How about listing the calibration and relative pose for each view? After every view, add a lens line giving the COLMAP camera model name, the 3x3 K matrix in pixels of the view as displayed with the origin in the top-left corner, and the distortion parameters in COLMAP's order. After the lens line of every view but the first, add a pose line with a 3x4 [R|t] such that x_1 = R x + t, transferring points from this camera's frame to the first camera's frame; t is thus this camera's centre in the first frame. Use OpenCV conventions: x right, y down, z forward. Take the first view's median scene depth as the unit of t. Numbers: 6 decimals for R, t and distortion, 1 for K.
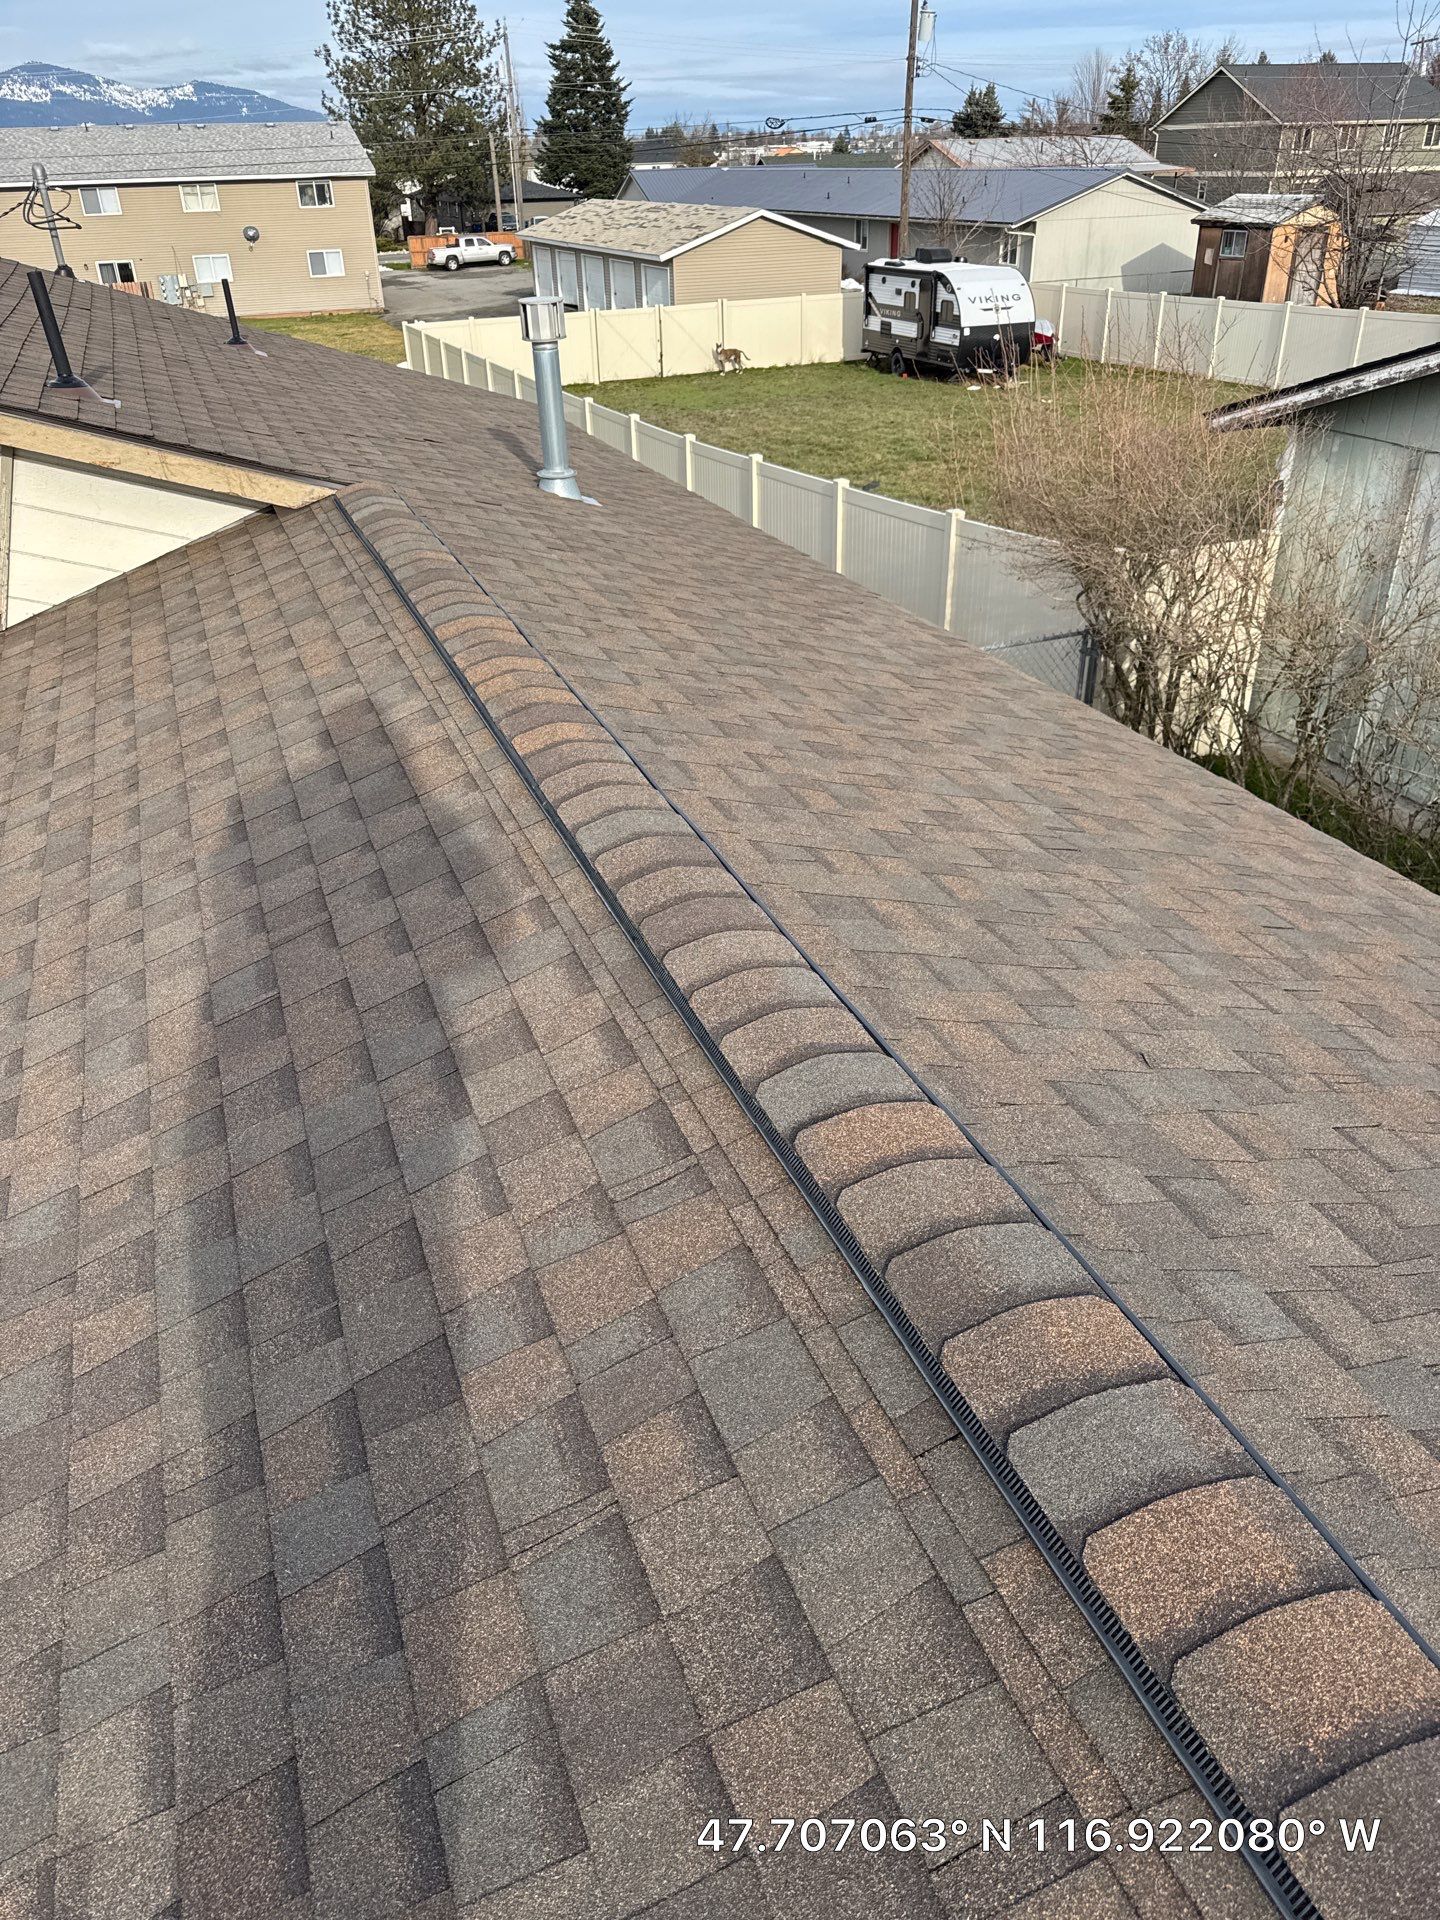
lens RADIAL K [[1324.1, 0, 708.7], [0, 1324.1, 968.8], [0, 0, 1]] dist [0.026332, -0.026518]
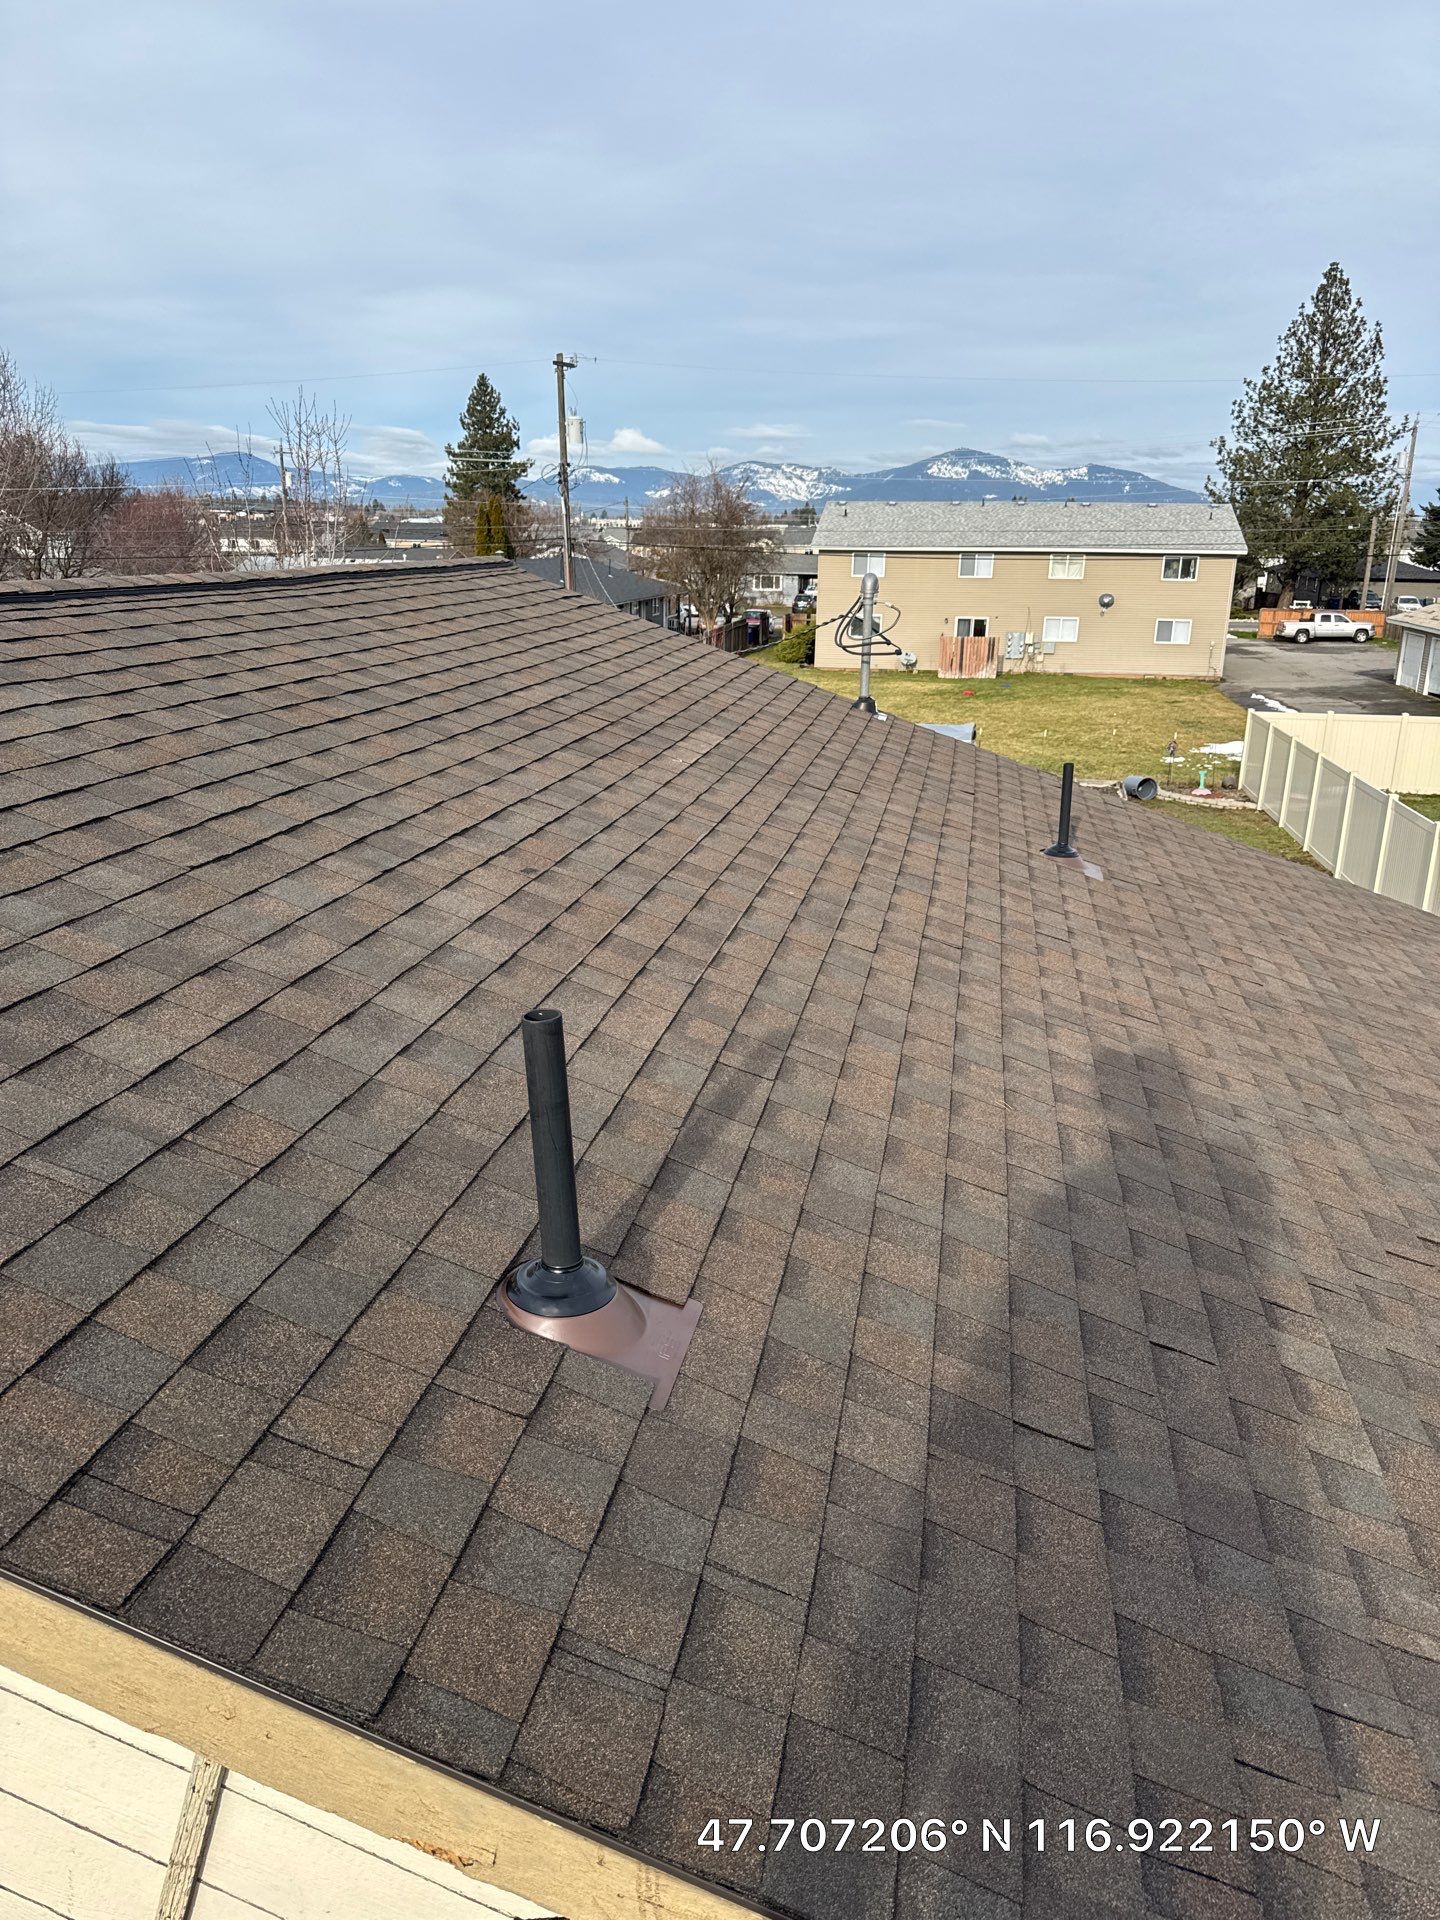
lens RADIAL K [[1324.1, 0, 738.7], [0, 1324.1, 969.8], [0, 0, 1]] dist [0.026332, -0.026518]
pose [[0.850795, 0.200394, -0.485788, -0.221067], [-0.303764, 0.941884, -0.143464, -0.372640], [0.428807, 0.269623, 0.862223, 0.535970]]
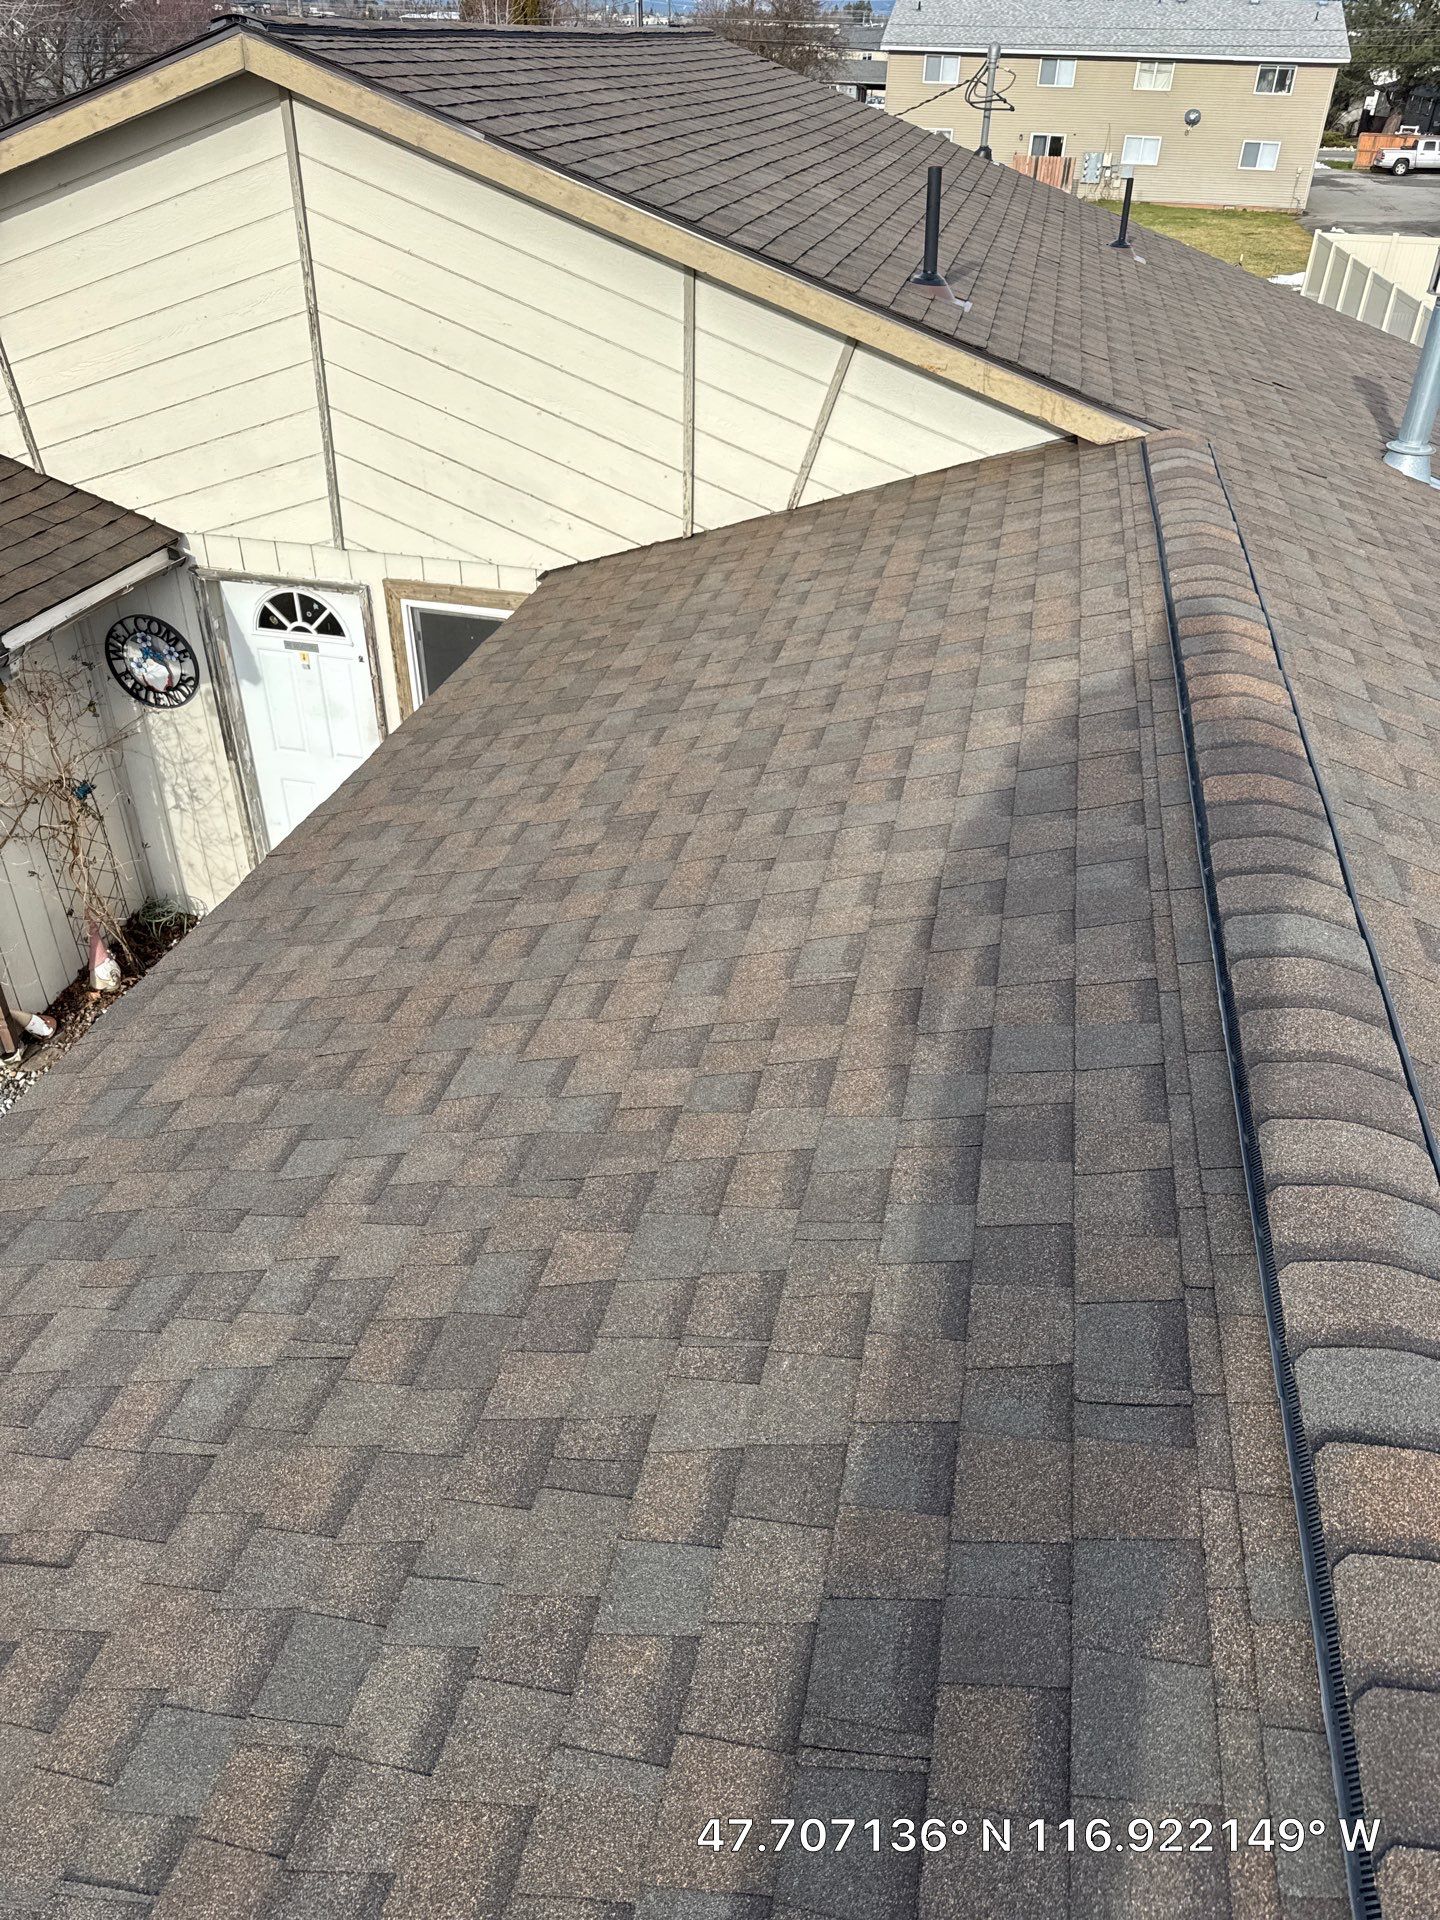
lens RADIAL K [[1324.1, 0, 731.0], [0, 1324.1, 957.4], [0, 0, 1]] dist [0.026332, -0.026518]
pose [[0.834514, 0.349992, -0.425549, 0.002077], [-0.323787, 0.936420, 0.135201, -0.036148], [0.445812, 0.024960, 0.894779, 0.032989]]
